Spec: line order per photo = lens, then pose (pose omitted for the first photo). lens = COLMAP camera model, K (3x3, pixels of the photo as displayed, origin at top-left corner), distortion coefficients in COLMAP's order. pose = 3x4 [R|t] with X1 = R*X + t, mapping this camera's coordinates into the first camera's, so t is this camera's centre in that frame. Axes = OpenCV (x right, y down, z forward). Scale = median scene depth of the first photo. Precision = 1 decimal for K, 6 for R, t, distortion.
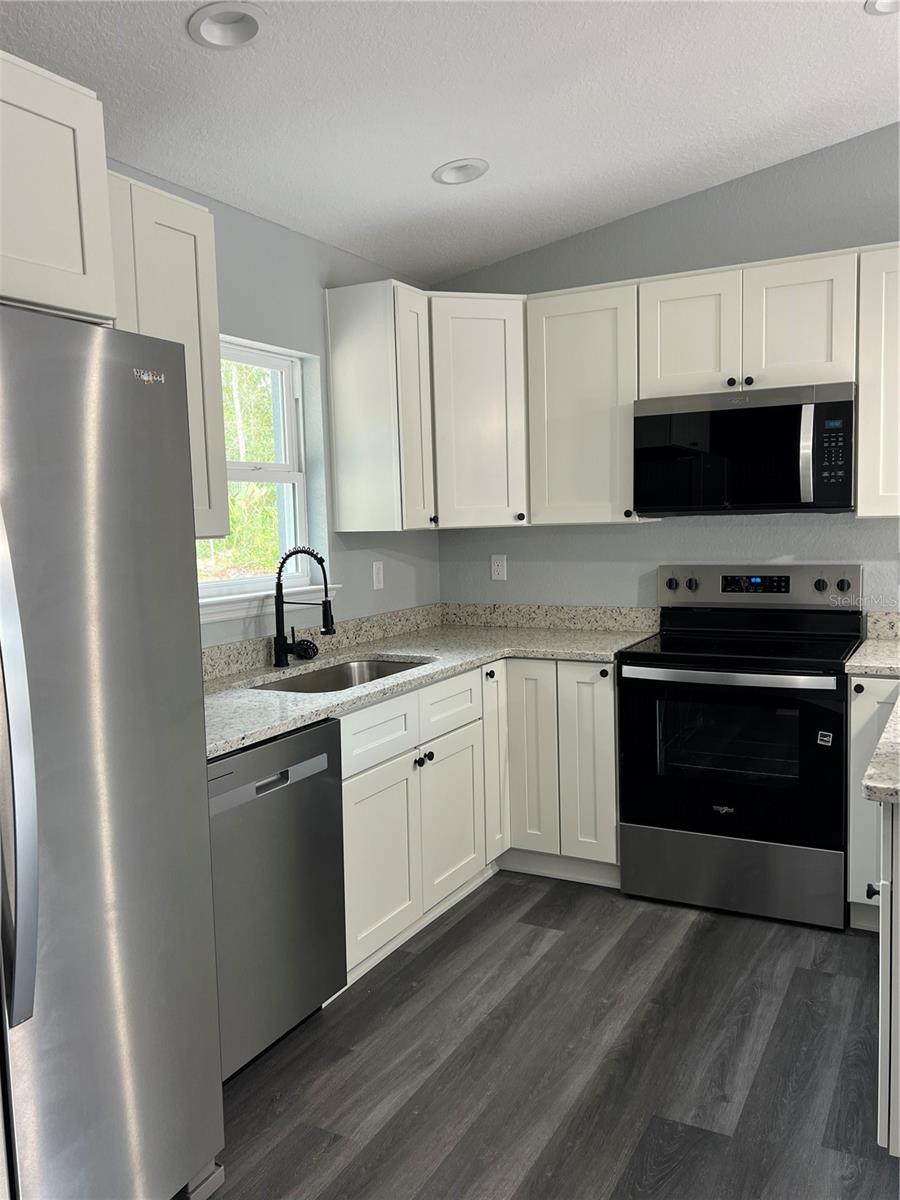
lens RADIAL K [[957.6, 0, 459.0], [0, 957.6, 603.3], [0, 0, 1]] dist [0.065376, -0.084765]
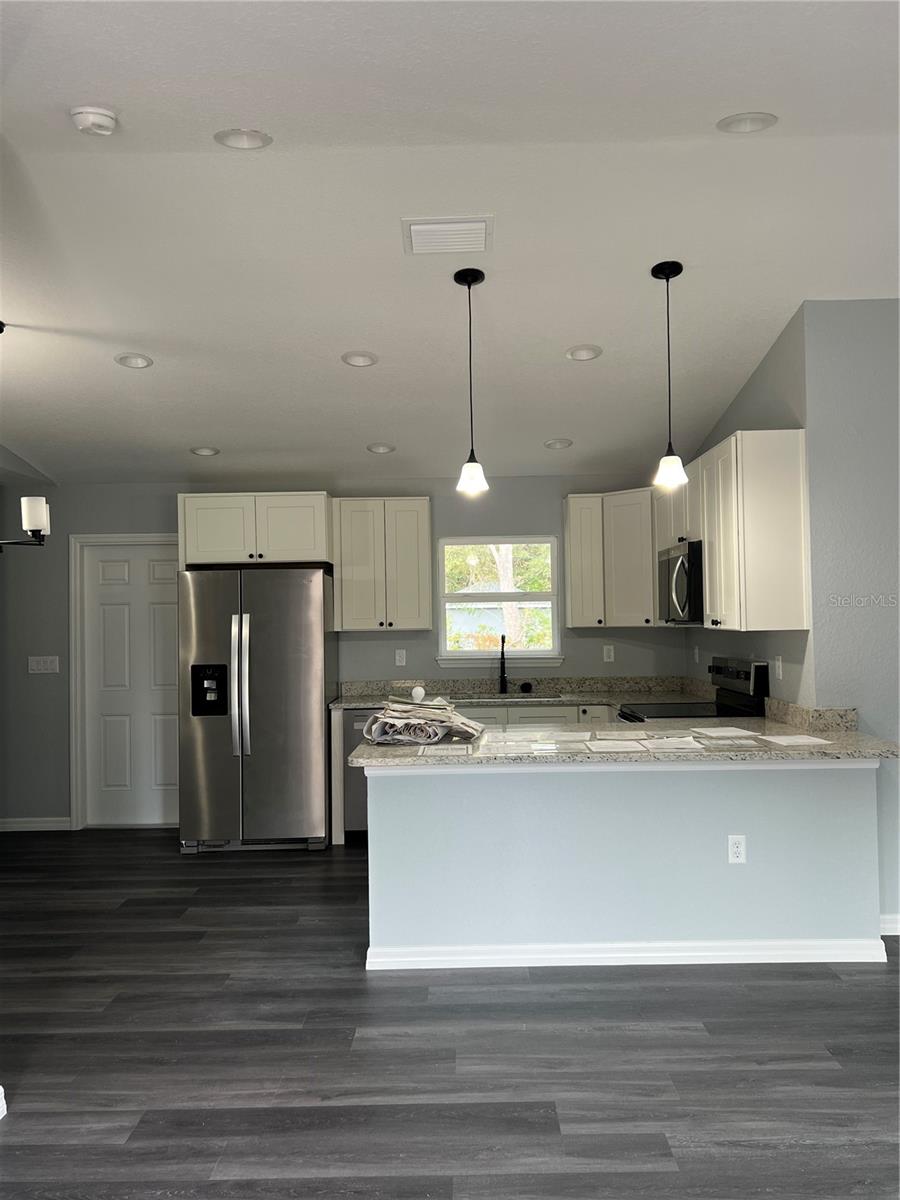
lens RADIAL K [[957.6, 0, 450.8], [0, 957.6, 595.1], [0, 0, 1]] dist [0.065376, -0.084765]
pose [[0.462728, -0.003873, -0.886492, 1.536154], [-0.078112, 0.995923, -0.045123, -0.040535], [0.883052, 0.090125, 0.460539, -0.047415]]
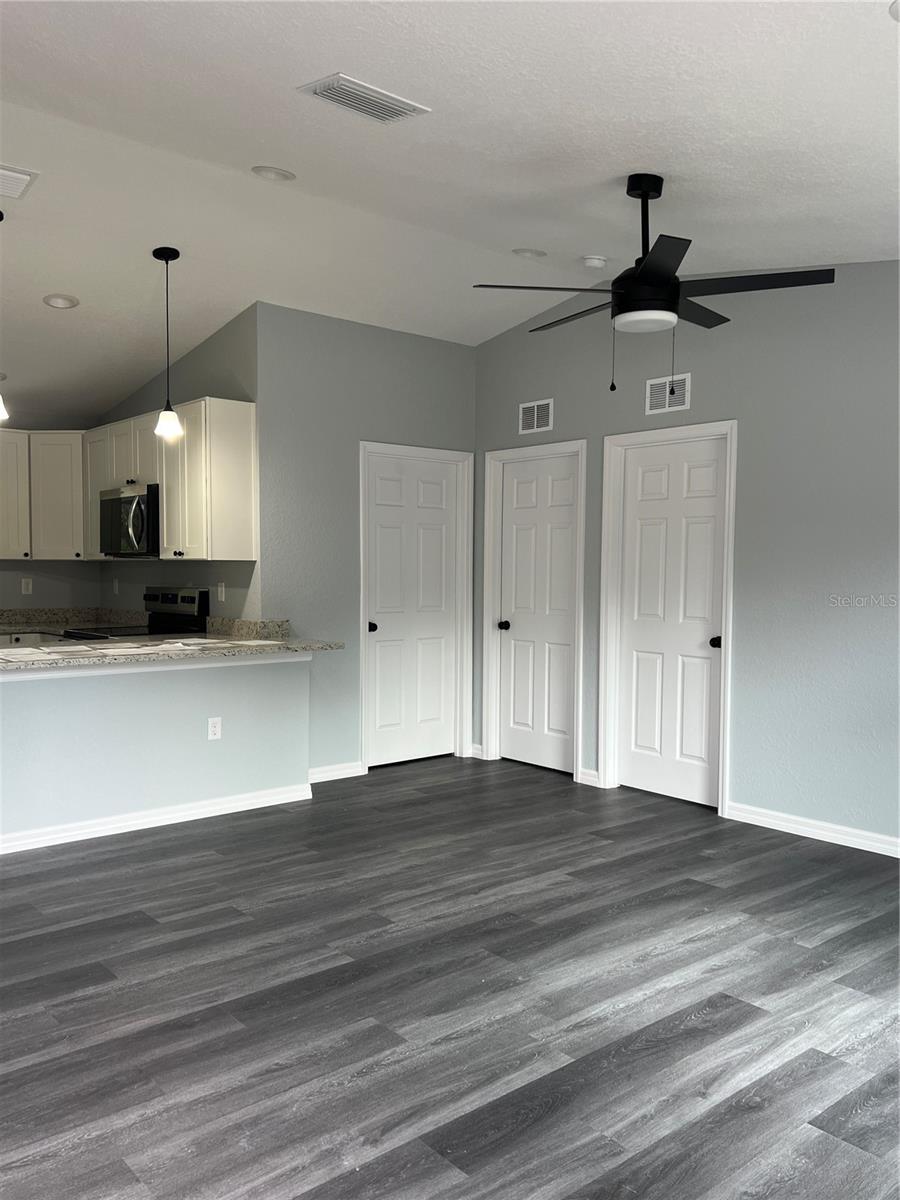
lens RADIAL K [[970.0, 0, 454.2], [0, 970.0, 606.0], [0, 0, 1]] dist [0.008601, -0.002531]
pose [[0.933346, 0.045351, -0.356102, 1.531406], [-0.064487, 0.997032, -0.042045, 0.036864], [0.353139, 0.062206, 0.933501, -0.465051]]
